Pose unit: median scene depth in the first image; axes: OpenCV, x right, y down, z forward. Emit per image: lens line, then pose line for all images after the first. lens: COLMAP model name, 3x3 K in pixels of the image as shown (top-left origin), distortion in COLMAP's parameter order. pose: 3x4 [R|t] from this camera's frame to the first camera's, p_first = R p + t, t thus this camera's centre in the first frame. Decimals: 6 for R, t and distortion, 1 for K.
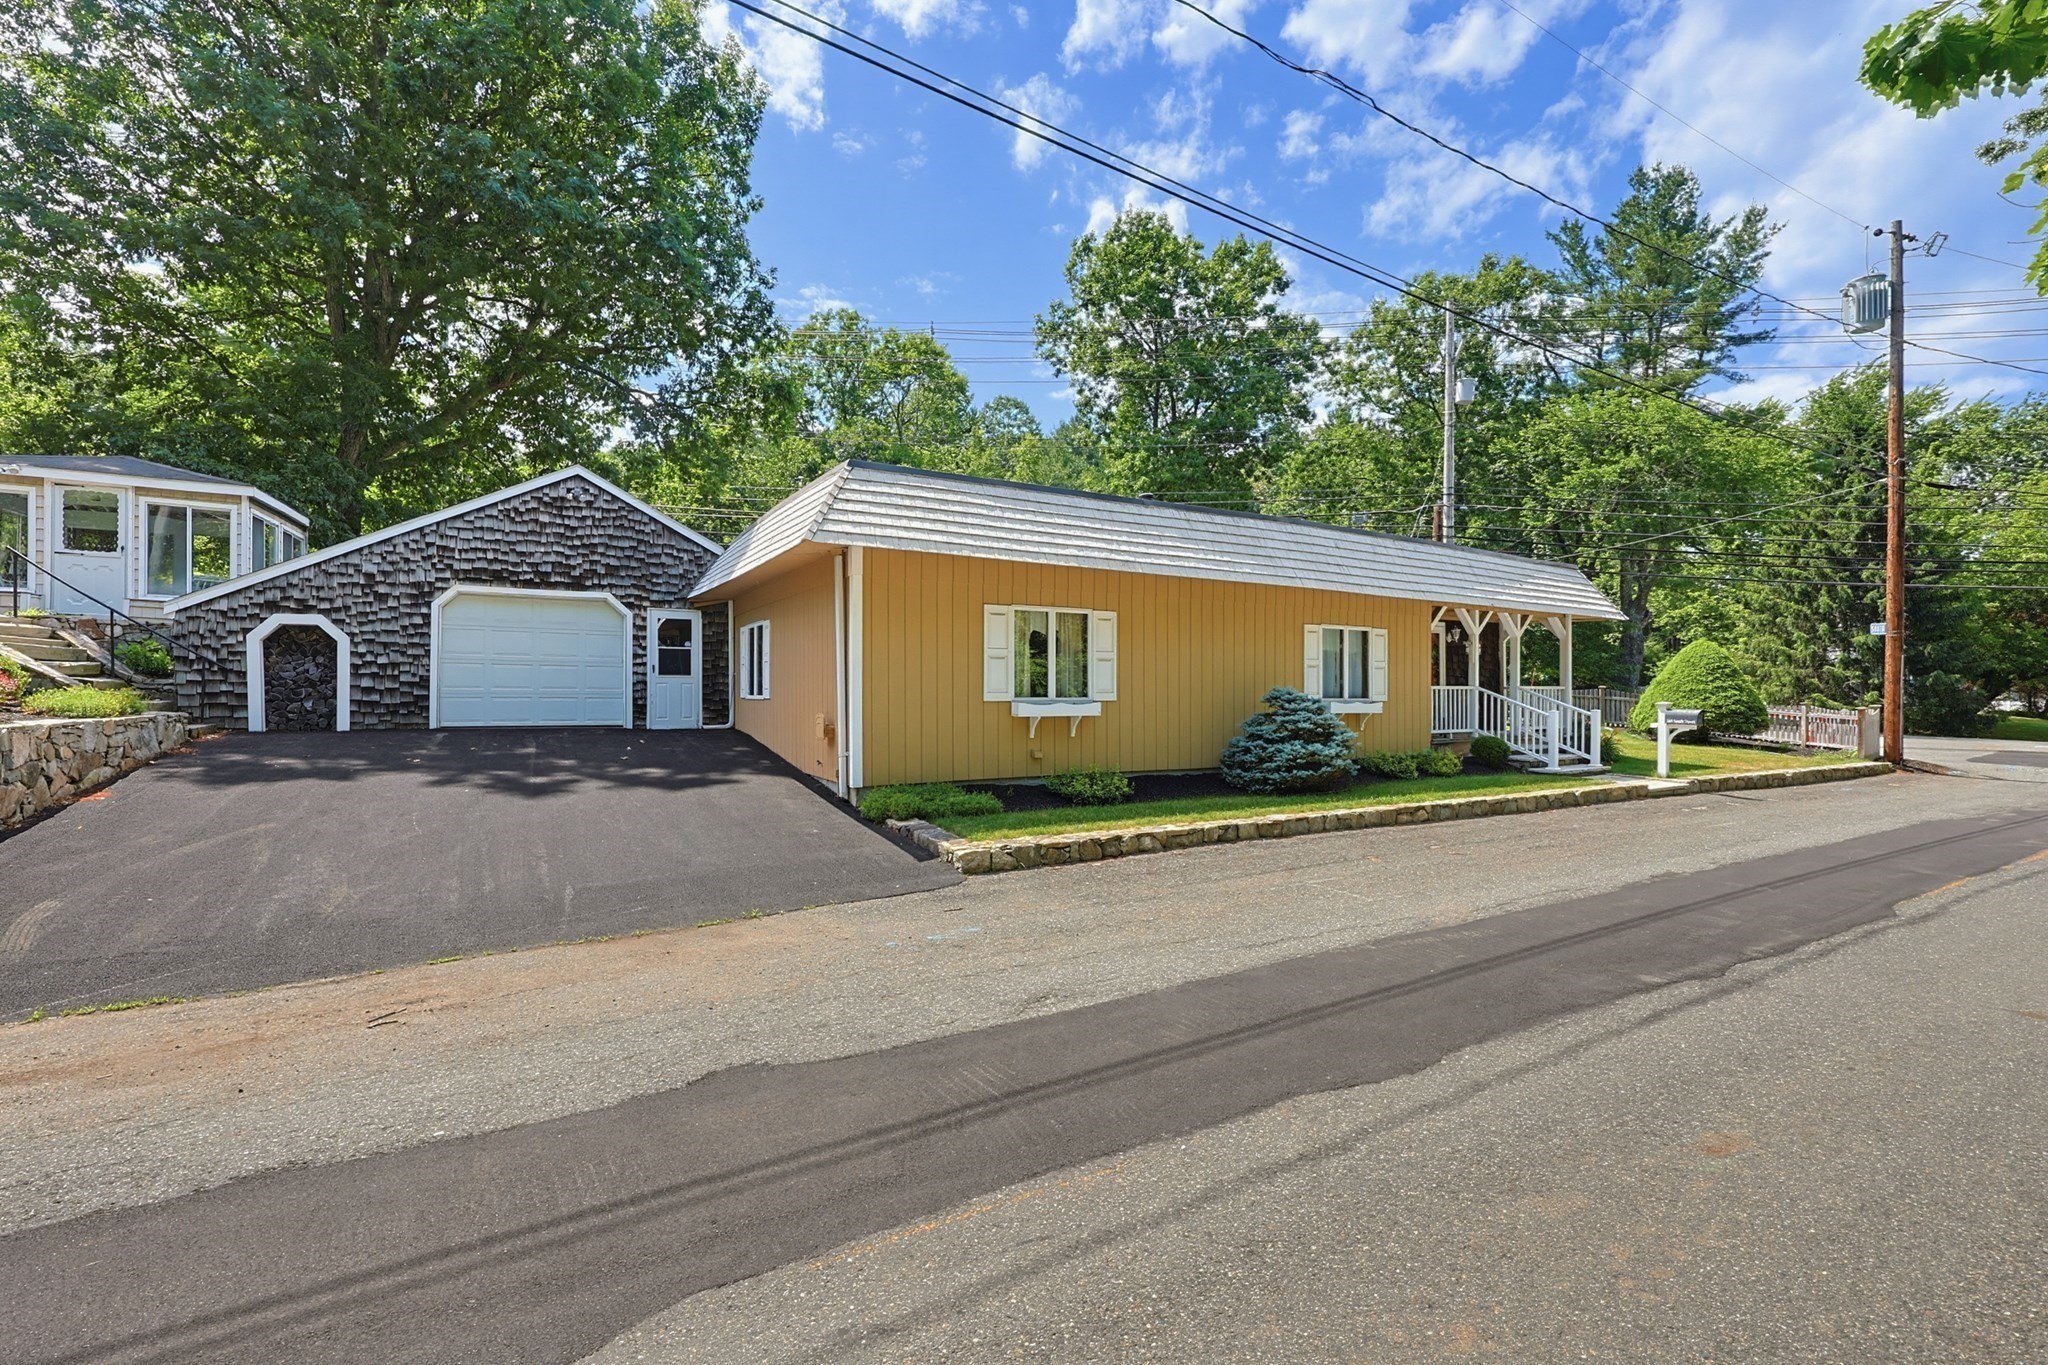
lens RADIAL K [[878.5, 0, 1030.6], [0, 878.5, 697.7], [0, 0, 1]] dist [-0.003123, -0.000436]
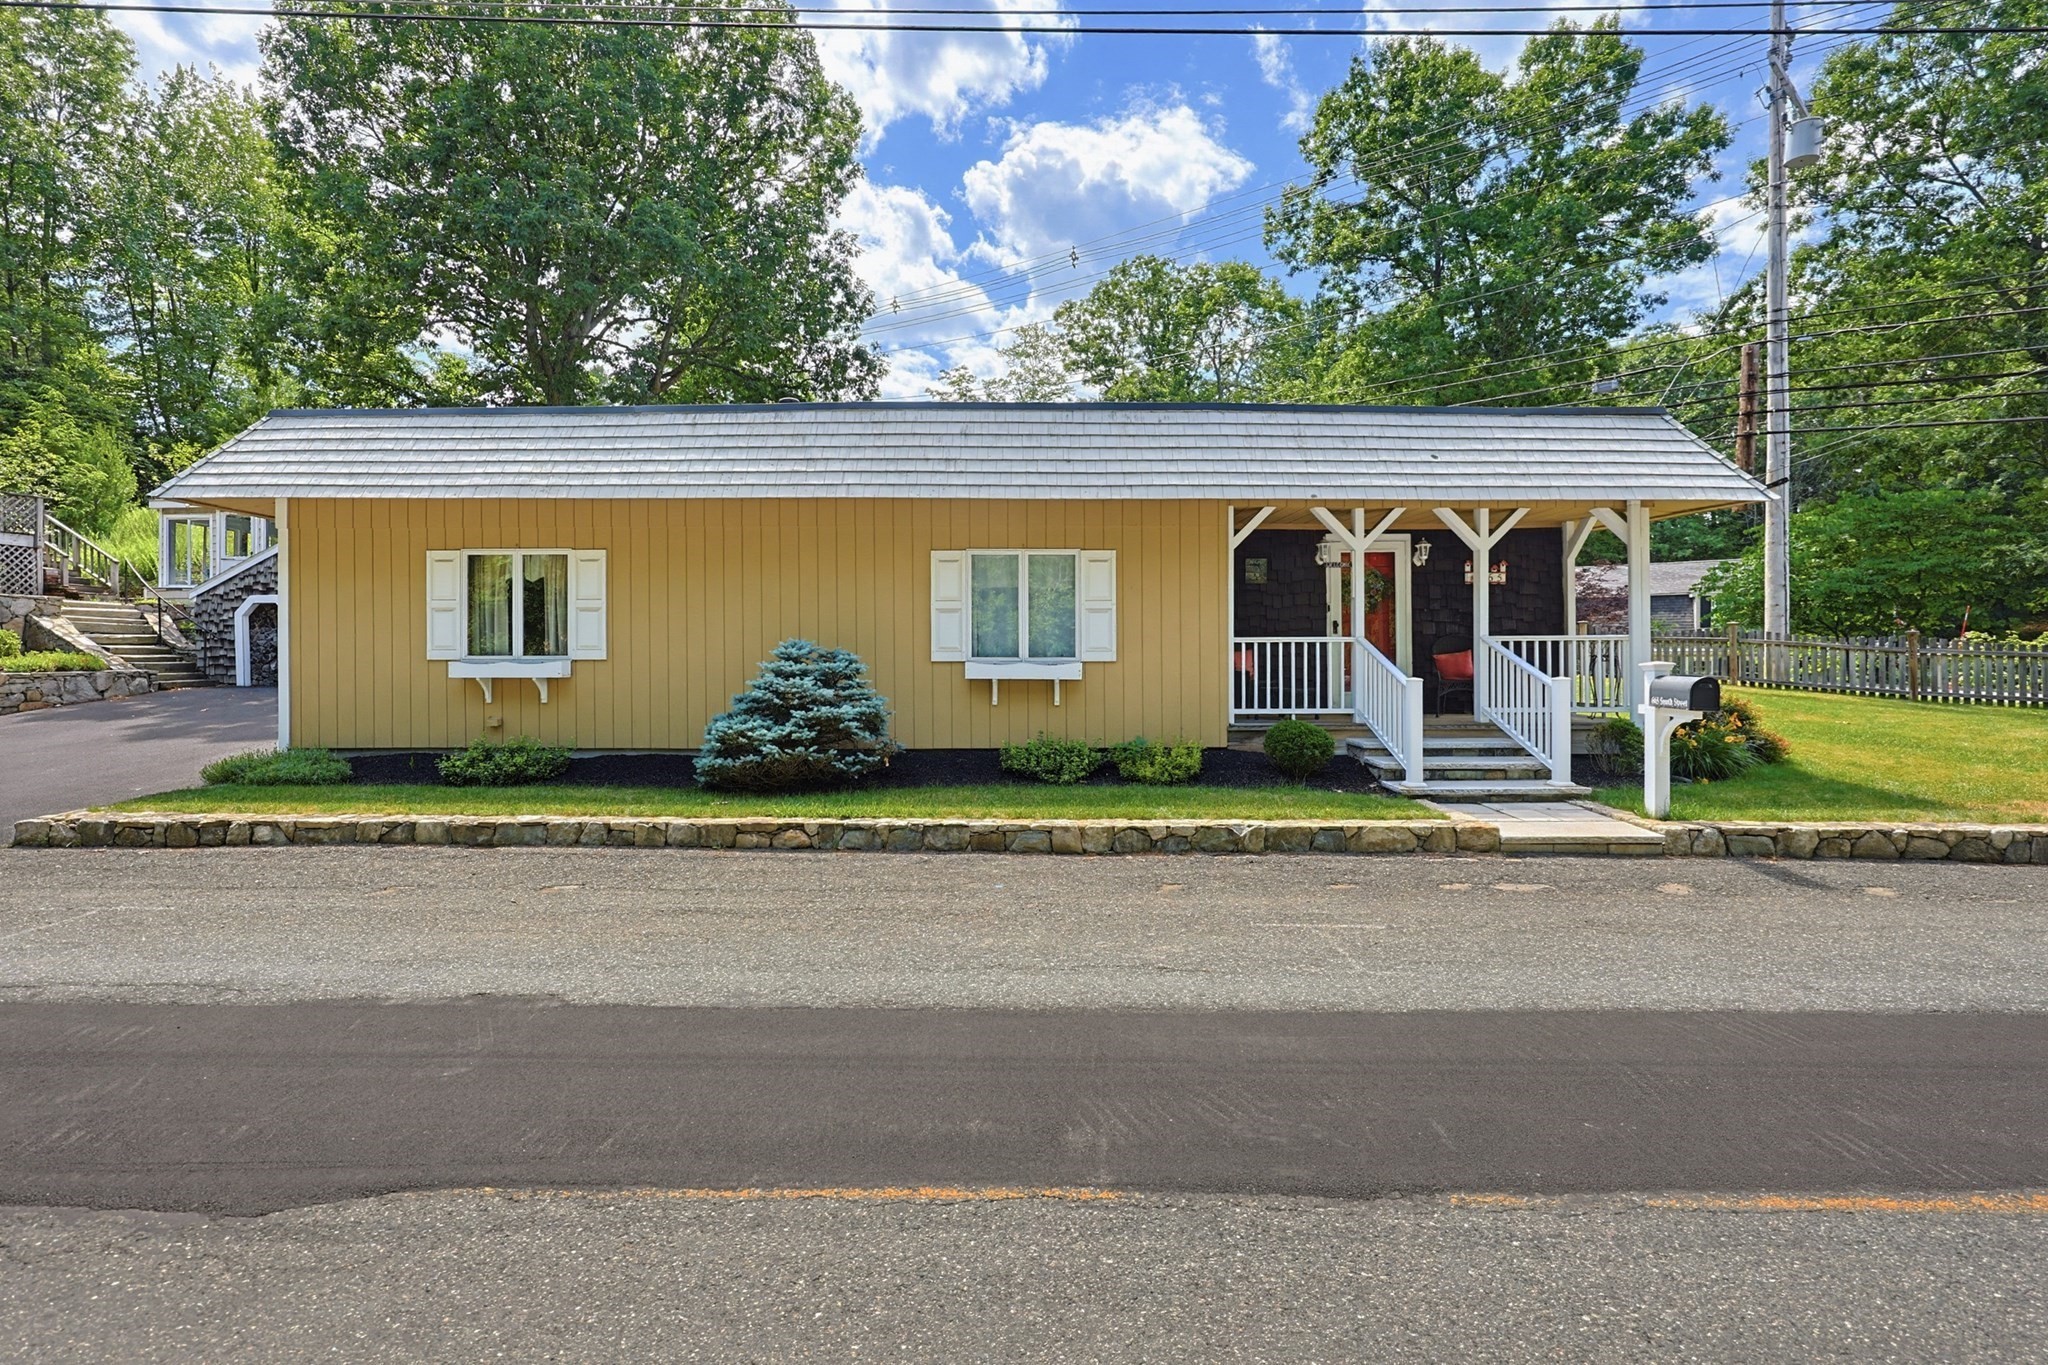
lens RADIAL K [[878.5, 0, 1024.5], [0, 878.5, 661.5], [0, 0, 1]] dist [-0.003123, -0.000436]
pose [[0.848247, -0.000161, -0.529601, 0.783911], [0.001706, 0.999996, 0.002429, 0.003021], [0.529599, -0.002964, 0.848243, 0.460677]]
